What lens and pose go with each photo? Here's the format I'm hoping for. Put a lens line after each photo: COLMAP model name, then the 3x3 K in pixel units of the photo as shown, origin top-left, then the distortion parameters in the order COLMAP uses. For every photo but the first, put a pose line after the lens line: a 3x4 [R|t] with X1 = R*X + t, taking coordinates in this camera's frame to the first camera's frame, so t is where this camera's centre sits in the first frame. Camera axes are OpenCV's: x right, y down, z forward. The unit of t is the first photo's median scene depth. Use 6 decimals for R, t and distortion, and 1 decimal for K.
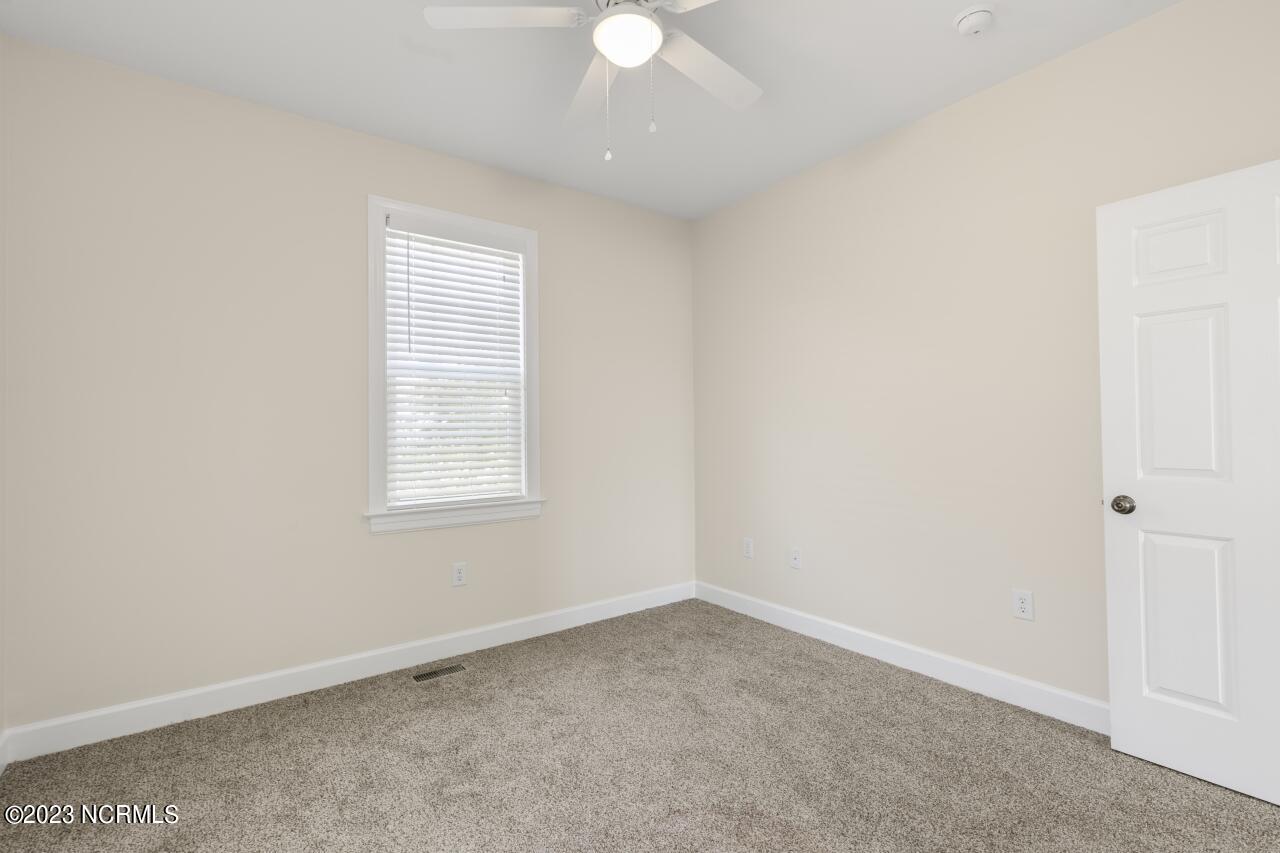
lens RADIAL K [[585.7, 0, 639.7], [0, 585.7, 425.3], [0, 0, 1]] dist [0.003495, -0.001090]
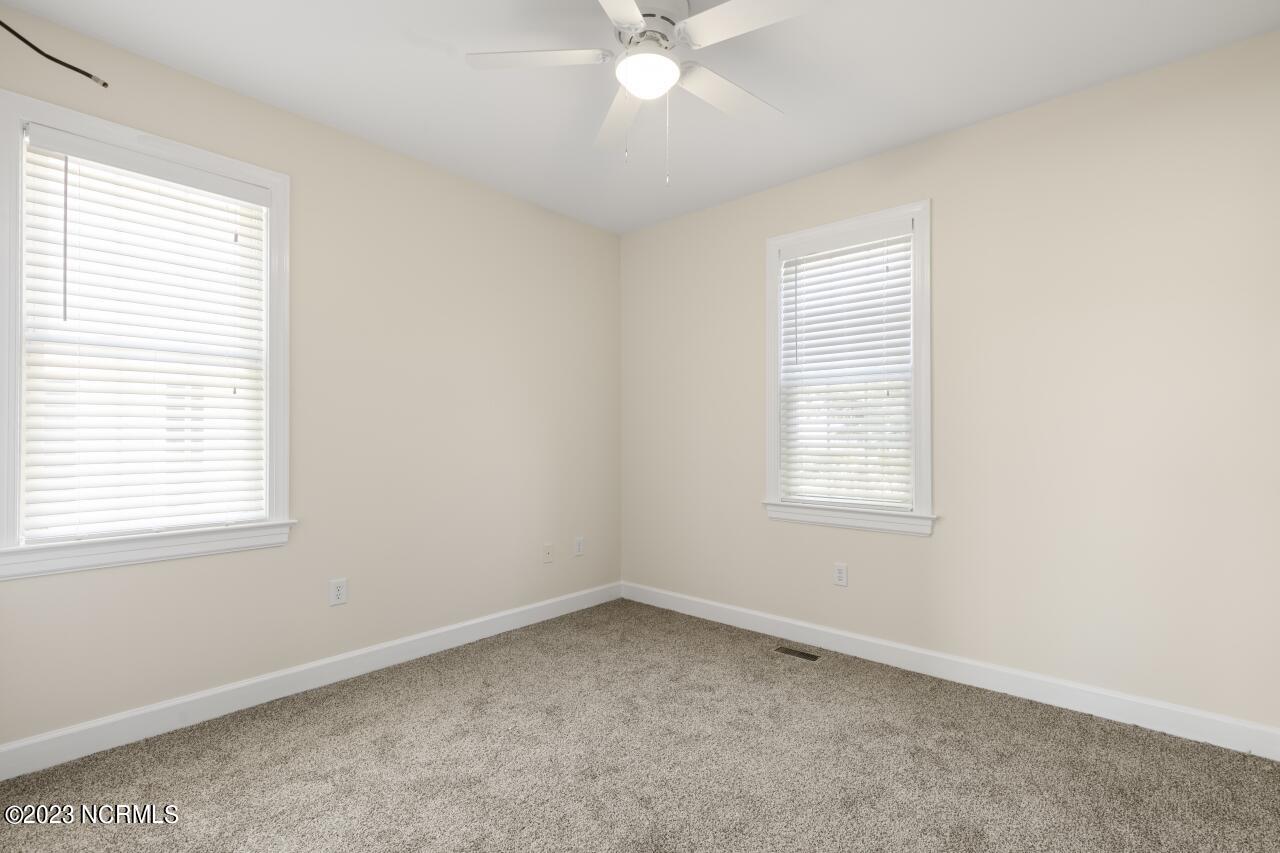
lens RADIAL K [[585.7, 0, 640.1], [0, 585.7, 430.1], [0, 0, 1]] dist [0.003495, -0.001090]
pose [[0.212039, 0.003362, -0.977255, 0.661648], [0.007008, 0.999963, 0.004961, -0.005277], [0.977236, -0.007901, 0.212008, 0.474042]]
